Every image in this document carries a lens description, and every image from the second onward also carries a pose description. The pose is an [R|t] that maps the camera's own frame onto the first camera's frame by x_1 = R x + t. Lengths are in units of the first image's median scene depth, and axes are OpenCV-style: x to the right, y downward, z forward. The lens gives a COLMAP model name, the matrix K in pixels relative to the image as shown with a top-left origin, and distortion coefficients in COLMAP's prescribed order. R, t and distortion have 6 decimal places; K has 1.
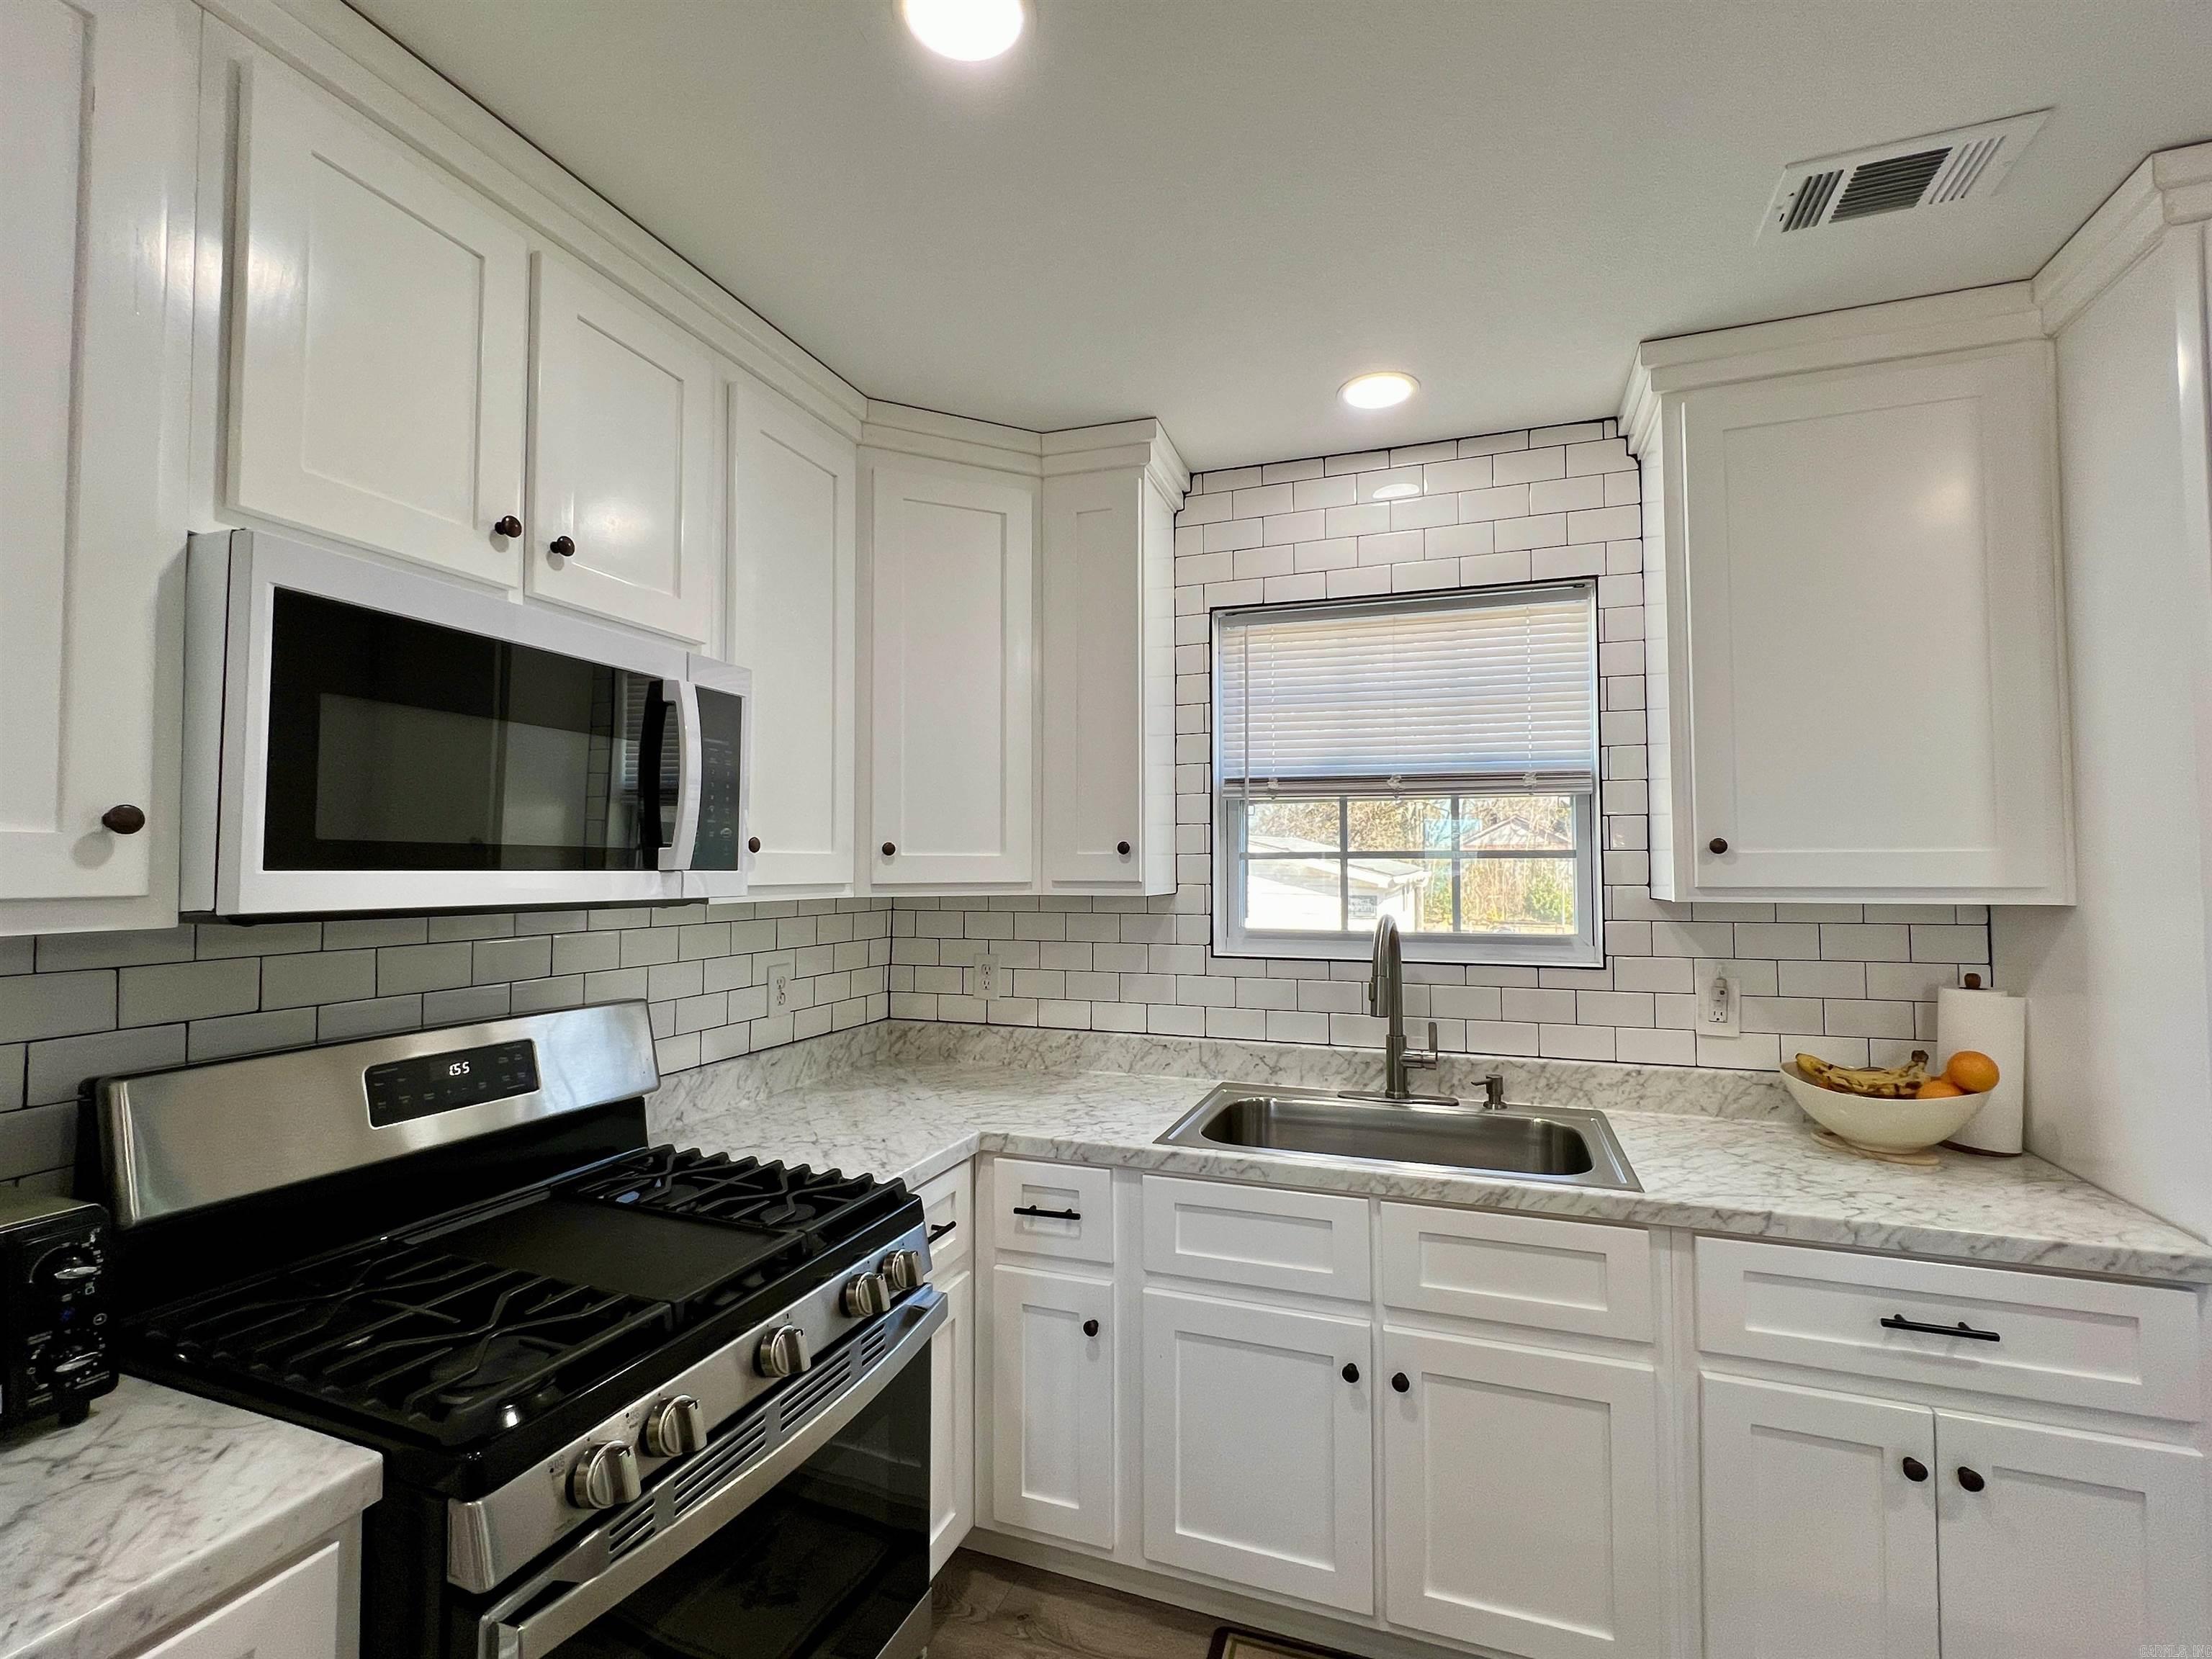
lens RADIAL K [[985.9, 0, 1102.9], [0, 985.9, 834.5], [0, 0, 1]] dist [-0.002007, 0.000740]
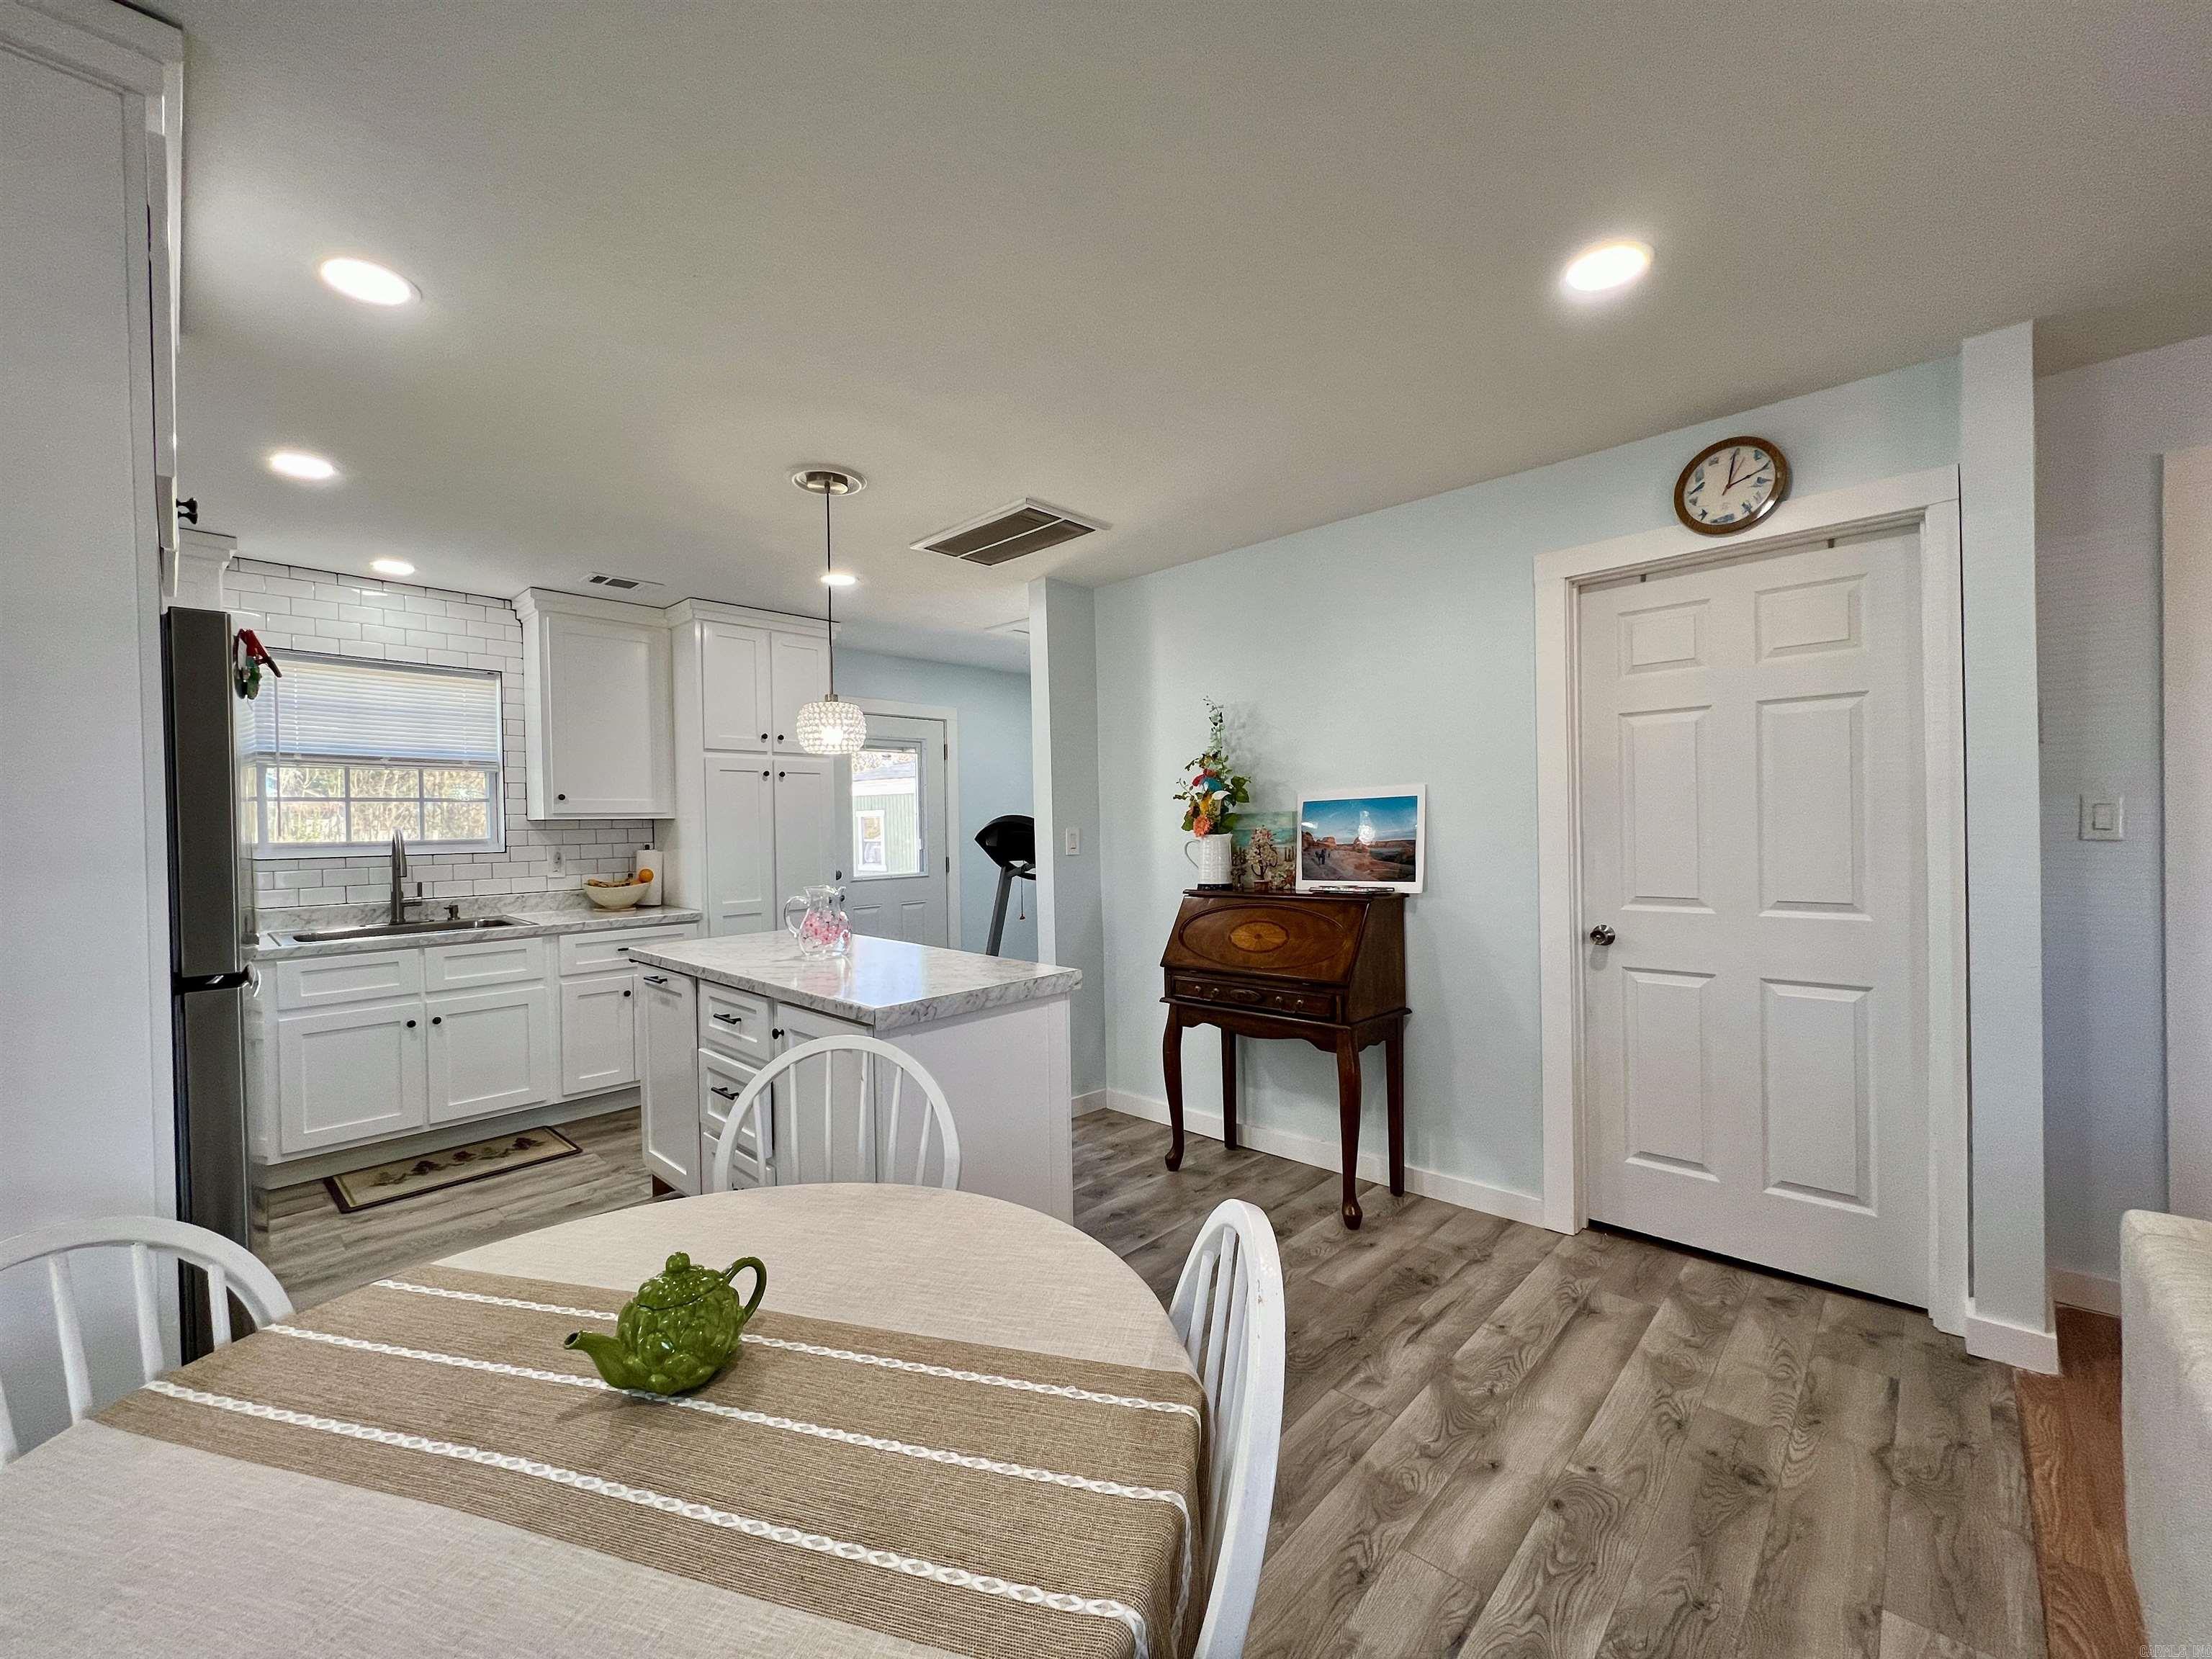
lens RADIAL K [[886.3, 0, 1104.3], [0, 886.3, 832.1], [0, 0, 1]] dist [-0.001666, 0.000387]
pose [[0.386903, -0.017935, 0.921946, -0.819352], [-0.021005, 0.999380, 0.028257, 0.006828], [-0.921881, -0.030298, 0.386286, -1.023799]]
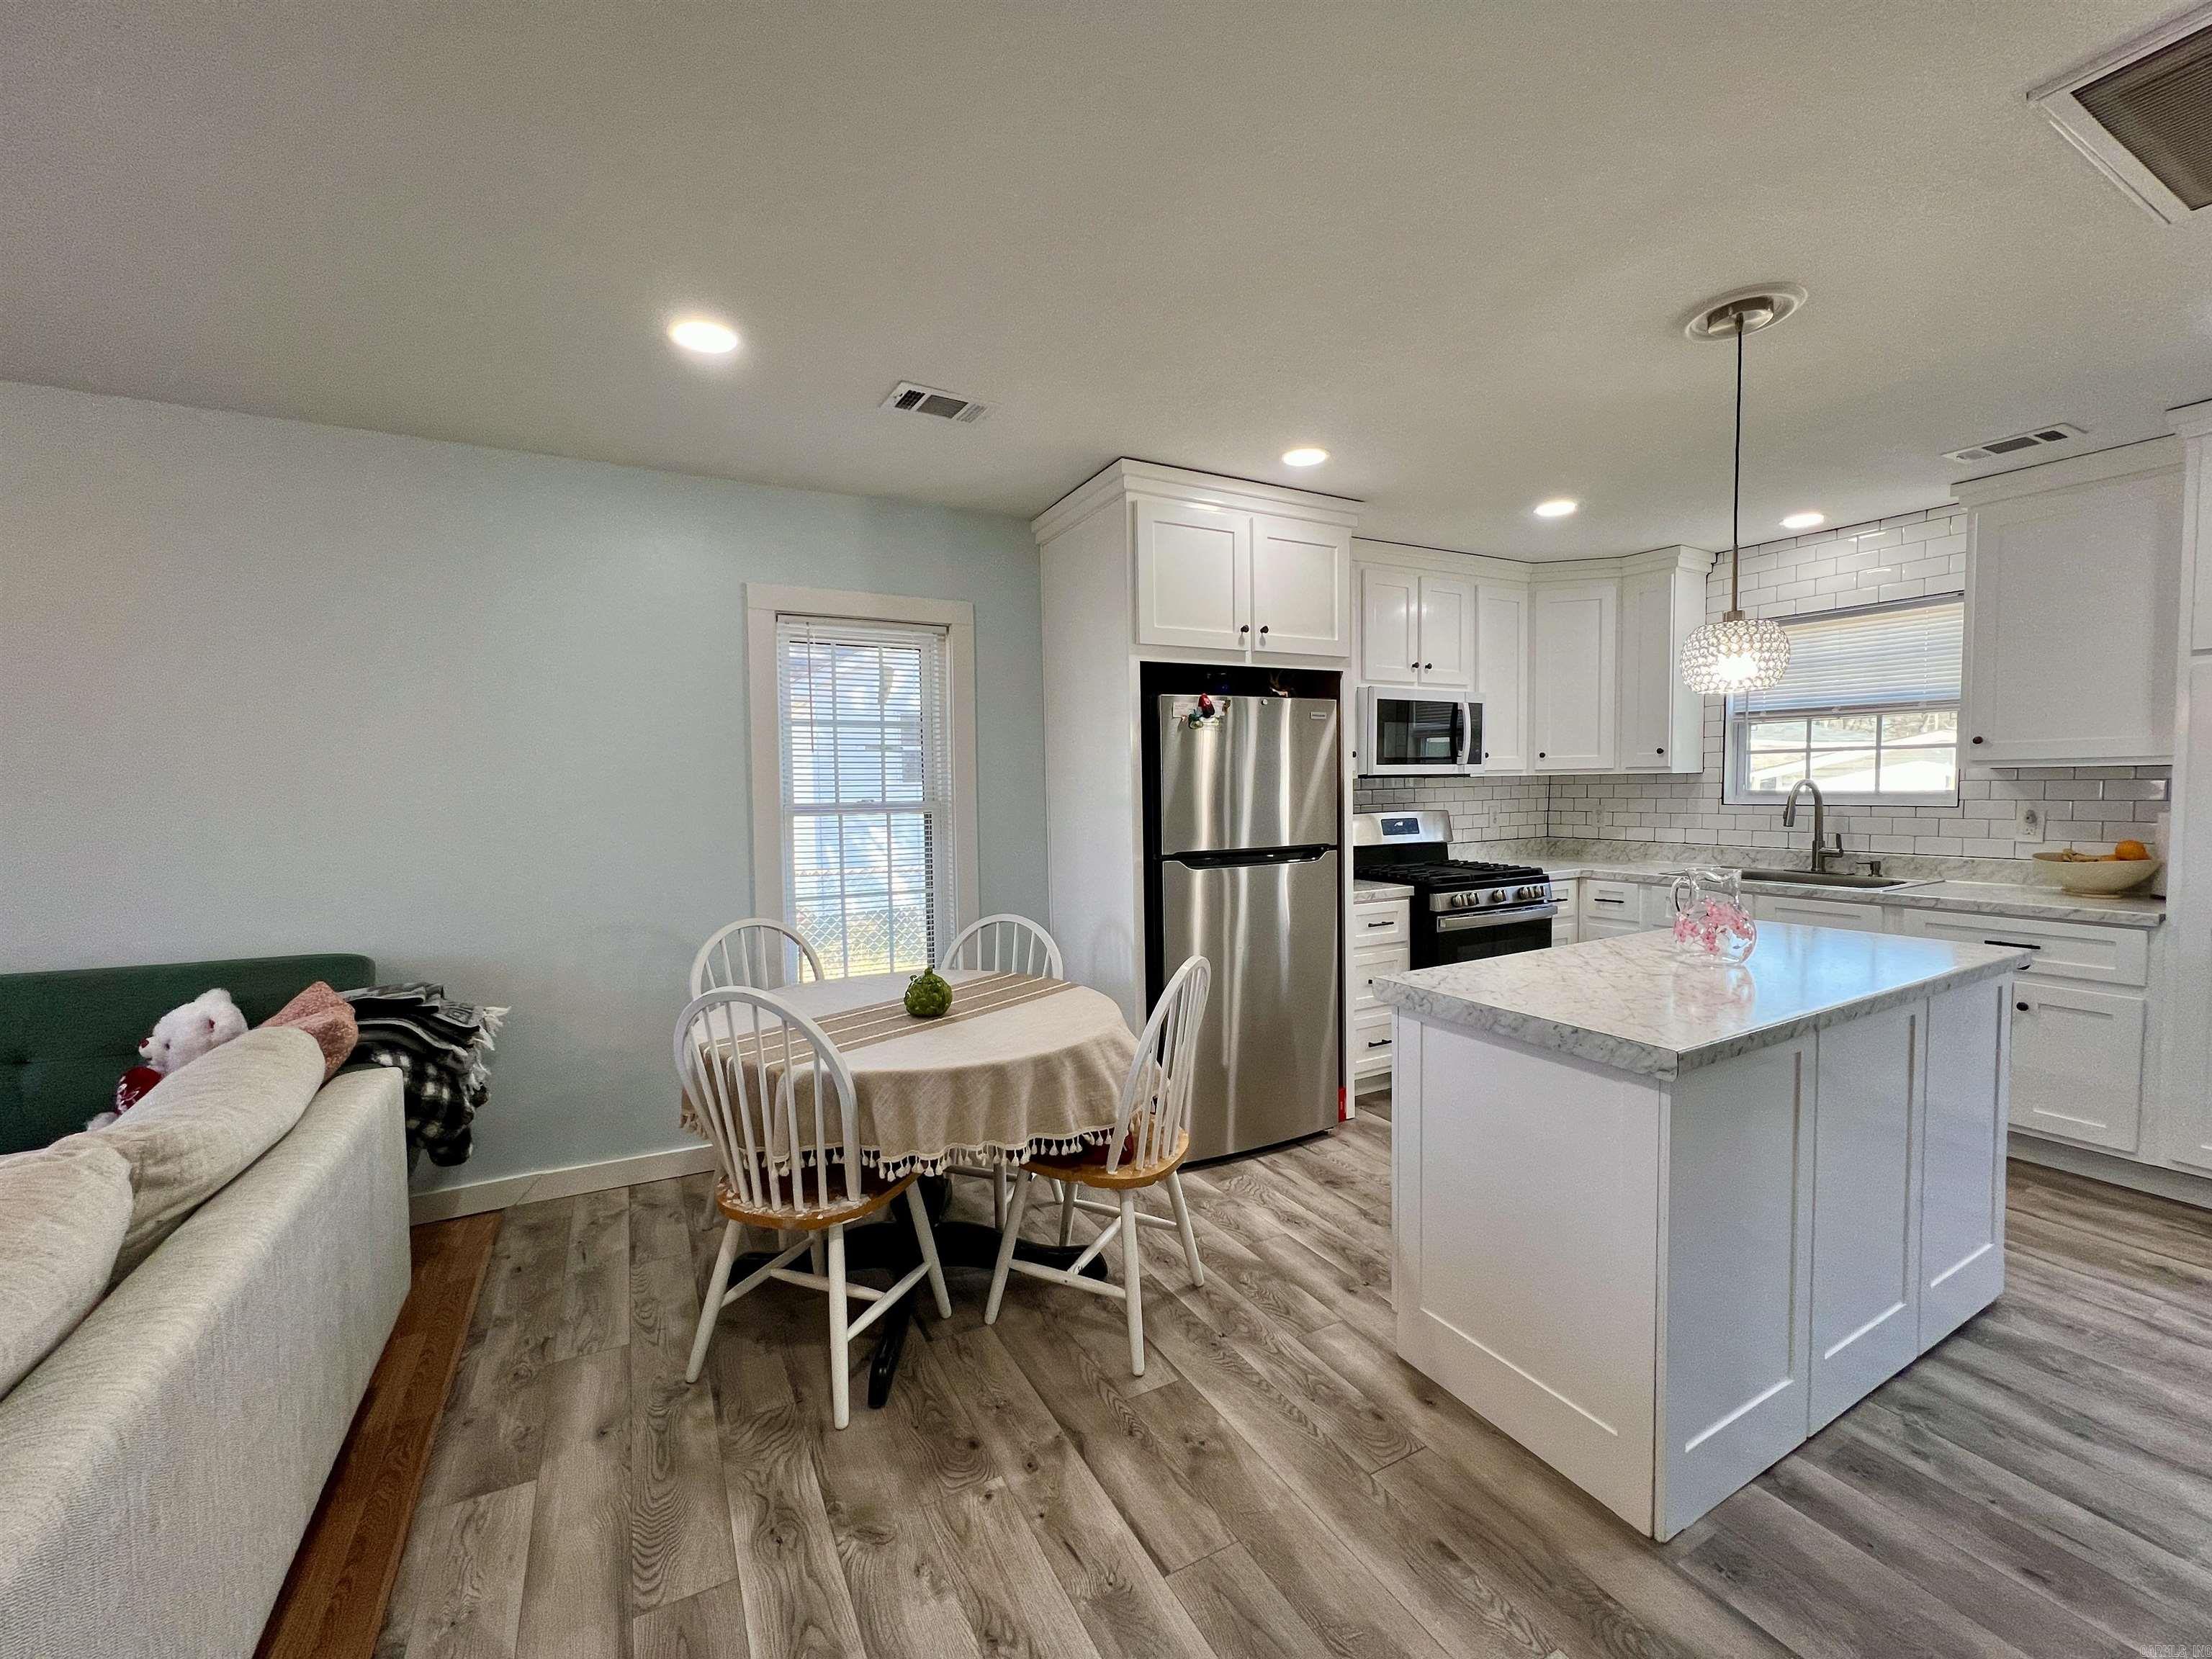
lens RADIAL K [[886.3, 0, 1104.3], [0, 886.3, 832.1], [0, 0, 1]] dist [-0.001666, 0.000387]
pose [[0.756188, 0.023970, -0.653916, 0.393729], [0.040084, 0.995755, 0.082855, -0.019989], [0.653126, -0.088865, 0.752017, -1.343057]]
